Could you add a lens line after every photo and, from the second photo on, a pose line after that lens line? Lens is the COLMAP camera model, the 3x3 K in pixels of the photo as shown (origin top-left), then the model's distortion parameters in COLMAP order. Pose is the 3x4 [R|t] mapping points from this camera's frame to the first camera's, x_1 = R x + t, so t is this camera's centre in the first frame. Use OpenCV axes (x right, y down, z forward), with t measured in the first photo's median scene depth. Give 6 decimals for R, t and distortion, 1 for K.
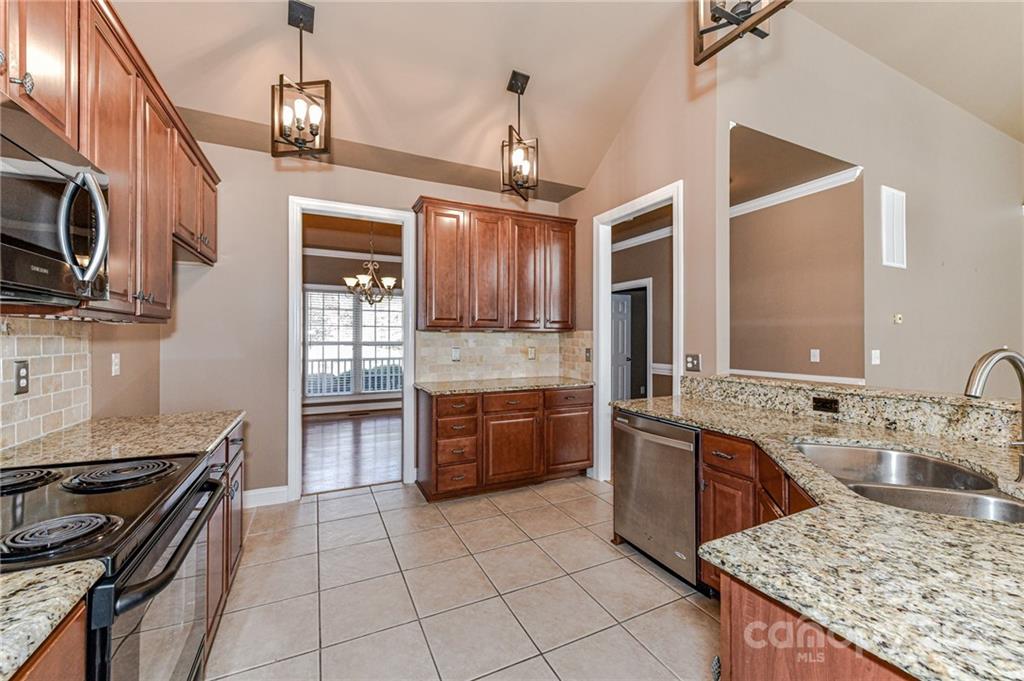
lens RADIAL K [[404.7, 0, 512.3], [0, 404.7, 337.3], [0, 0, 1]] dist [0.006245, -0.001738]
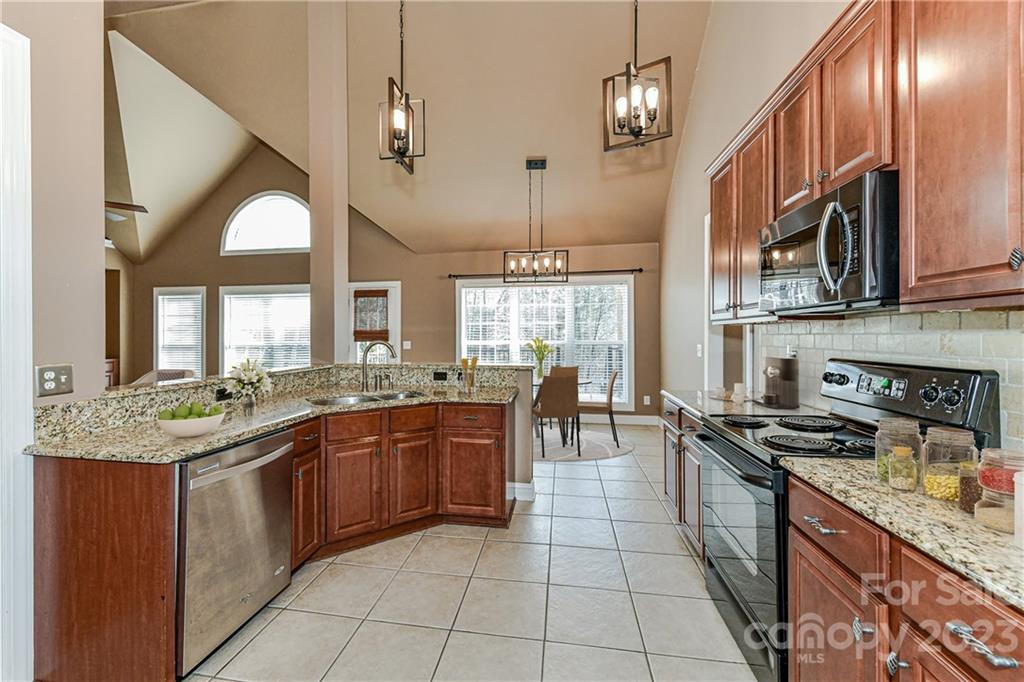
lens RADIAL K [[402.6, 0, 507.7], [0, 402.6, 336.0], [0, 0, 1]] dist [0.002117, 0.000009]
pose [[-0.823566, -0.001396, 0.567218, -0.449365], [-0.001098, 0.999999, 0.000867, -0.001507], [-0.567219, 0.000091, -0.823567, 1.215997]]
